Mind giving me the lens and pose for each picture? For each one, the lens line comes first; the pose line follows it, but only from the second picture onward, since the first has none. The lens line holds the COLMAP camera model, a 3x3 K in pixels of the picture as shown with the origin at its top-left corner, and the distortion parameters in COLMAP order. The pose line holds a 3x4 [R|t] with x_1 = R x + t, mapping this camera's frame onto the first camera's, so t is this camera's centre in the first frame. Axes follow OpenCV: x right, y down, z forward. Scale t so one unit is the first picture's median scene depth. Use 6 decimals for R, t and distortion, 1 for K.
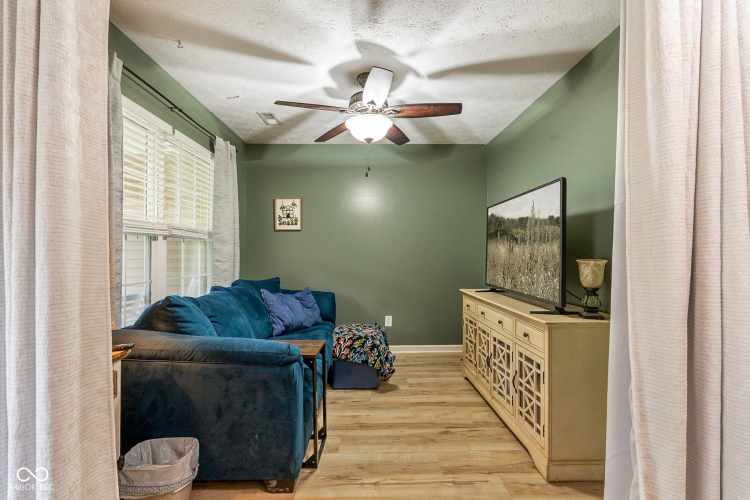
lens RADIAL K [[336.5, 0, 375.0], [0, 336.5, 250.0], [0, 0, 1]] dist [0.002414, 0.000313]
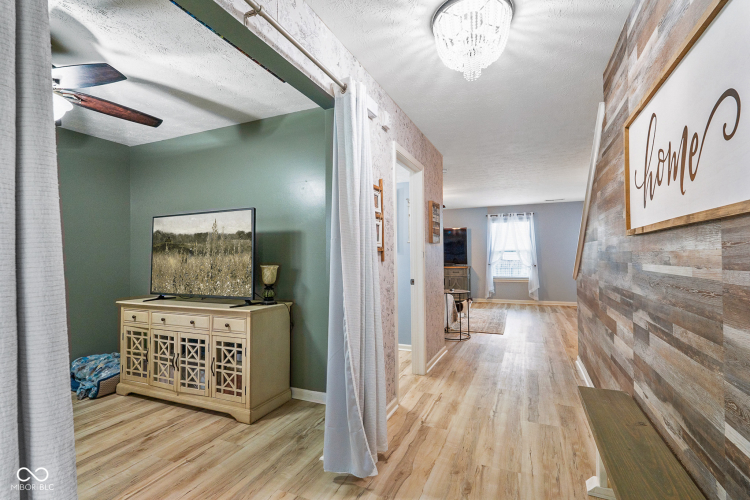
lens RADIAL K [[336.9, 0, 386.7], [0, 336.9, 259.2], [0, 0, 1]] dist [-0.000779, -0.000160]
pose [[0.406307, -0.005462, 0.913720, -0.454729], [0.000775, 0.999984, 0.005633, -0.006970], [-0.913736, -0.001581, 0.406305, -0.073949]]
